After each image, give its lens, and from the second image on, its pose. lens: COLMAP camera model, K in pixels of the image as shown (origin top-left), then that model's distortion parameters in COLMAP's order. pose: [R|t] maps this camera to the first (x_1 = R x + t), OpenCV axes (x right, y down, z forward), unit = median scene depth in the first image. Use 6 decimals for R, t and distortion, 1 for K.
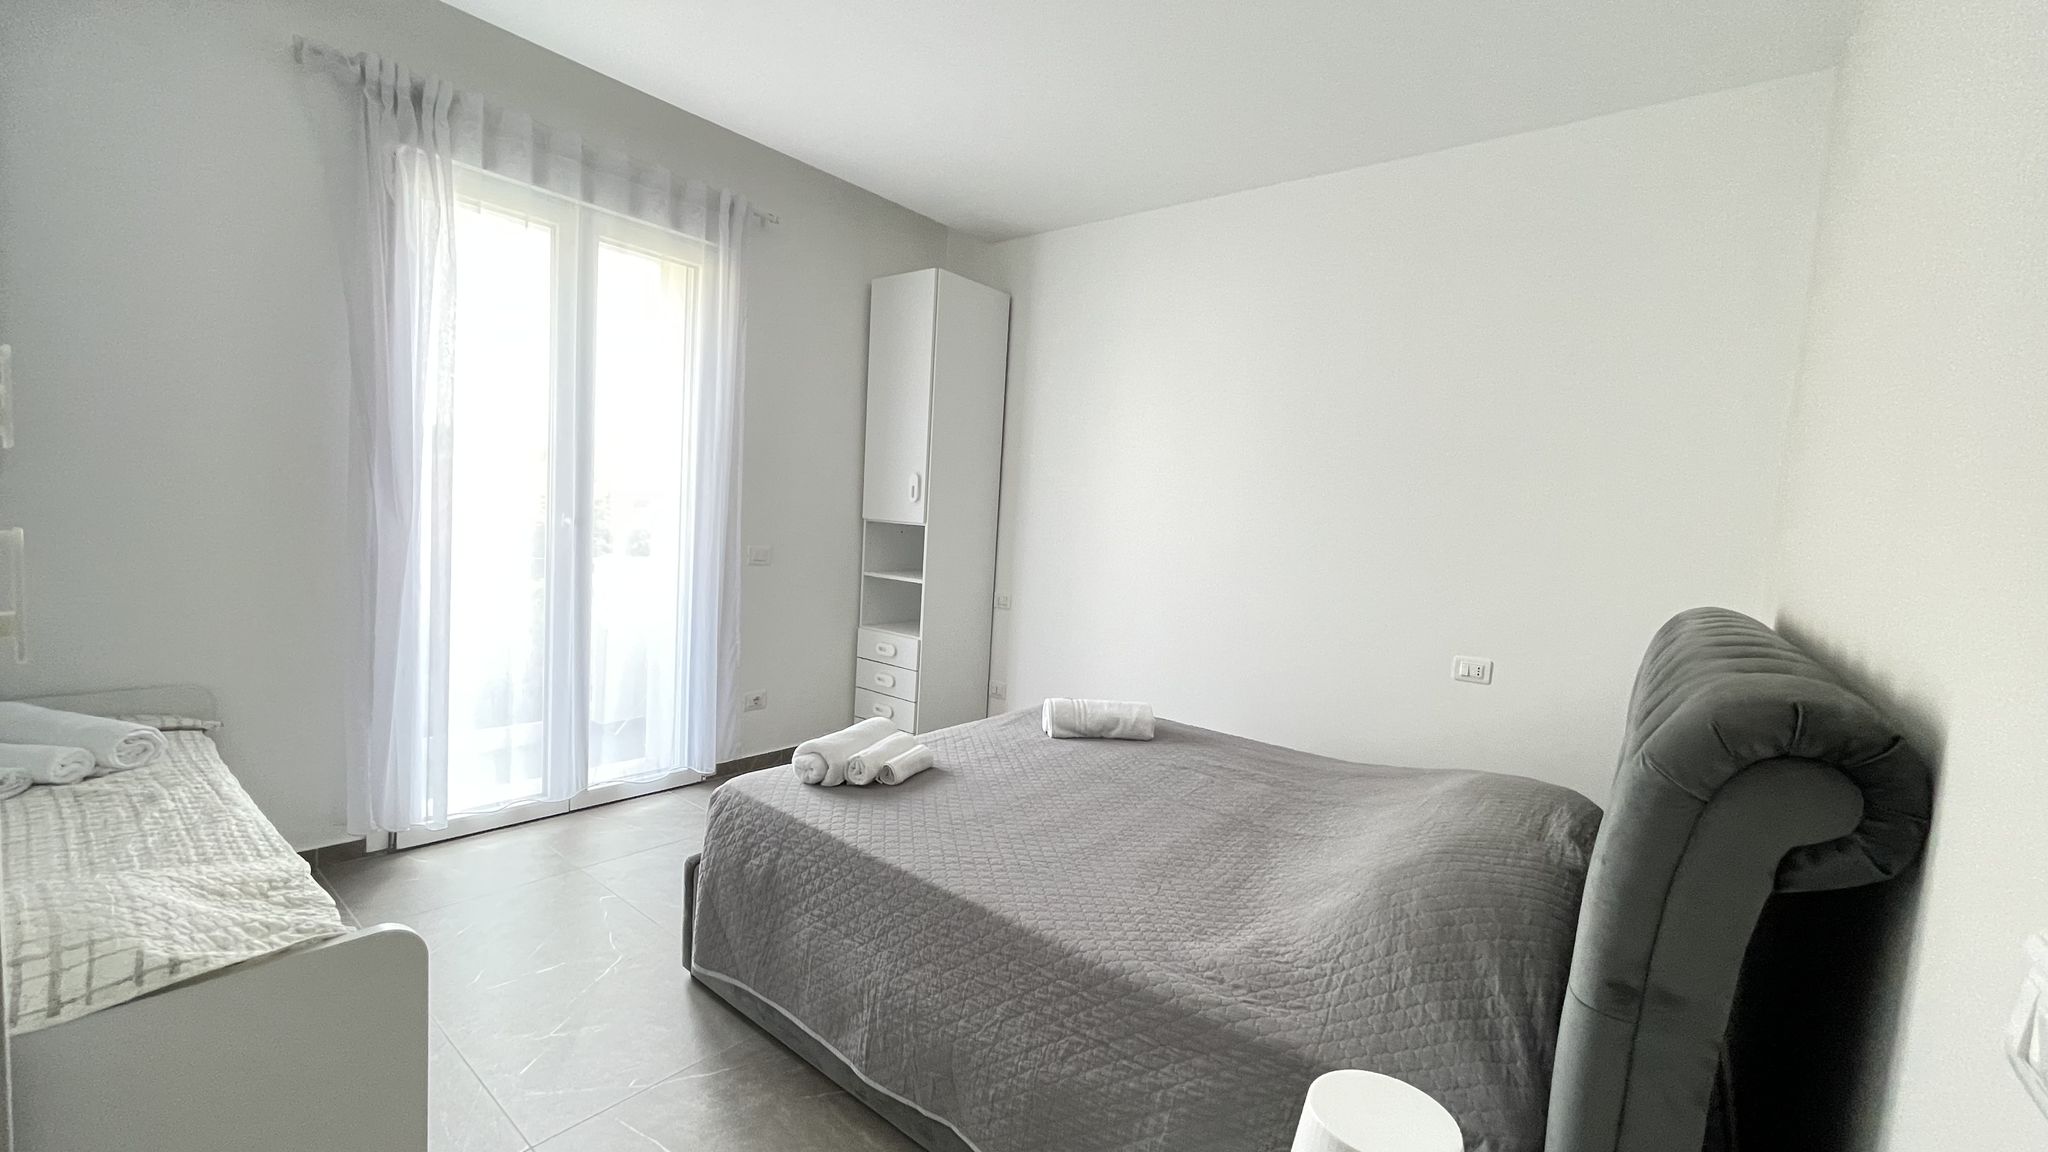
lens RADIAL K [[824.7, 0, 1022.1], [0, 824.7, 582.3], [0, 0, 1]] dist [-0.003085, 0.001026]
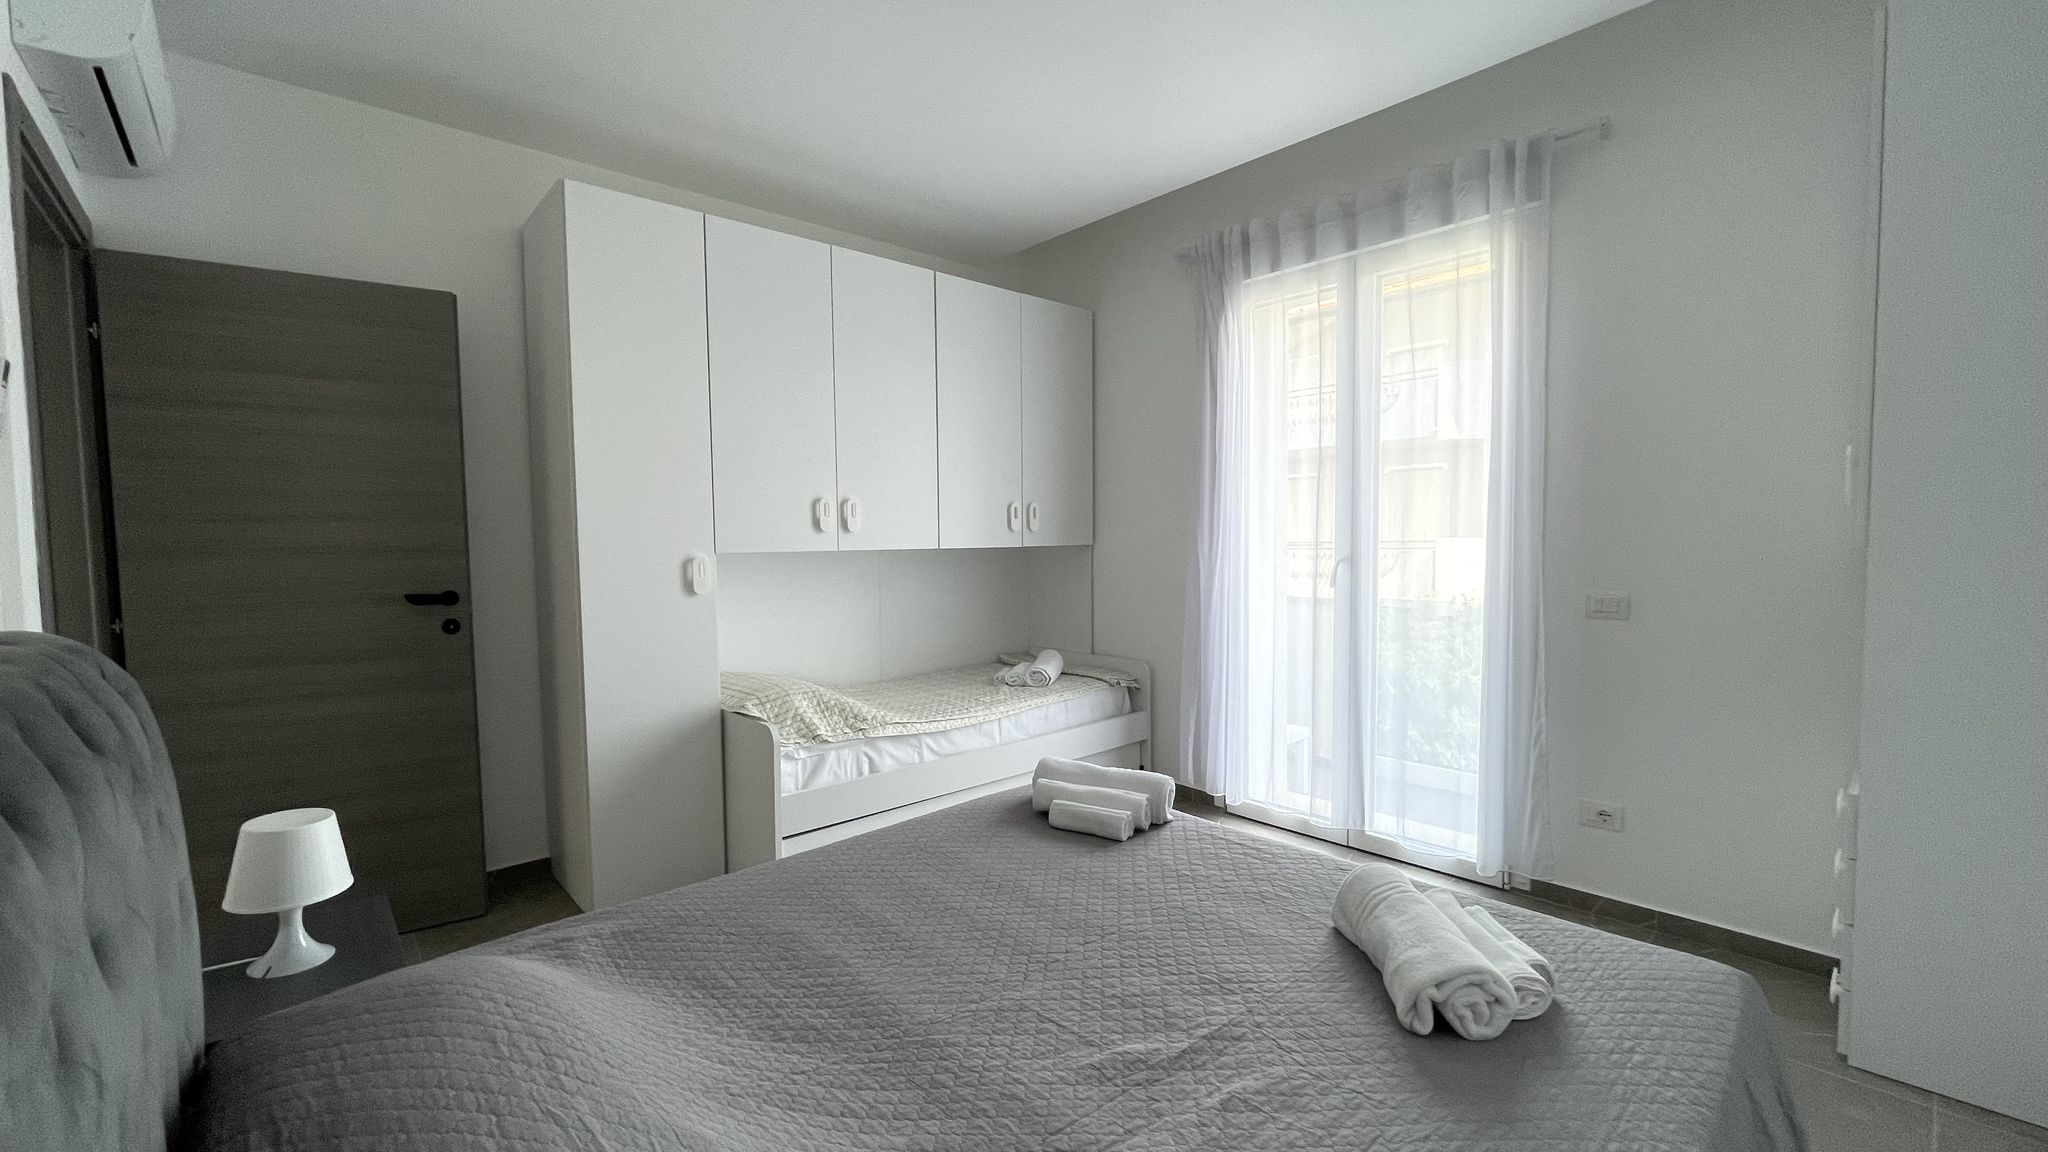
lens RADIAL K [[824.7, 0, 1022.2], [0, 824.7, 581.4], [0, 0, 1]] dist [-0.003085, 0.001026]
pose [[-0.127676, -0.010124, -0.991764, 0.533713], [-0.070914, 0.997482, -0.001054, -0.019657], [0.989278, 0.070195, -0.128073, 0.743521]]
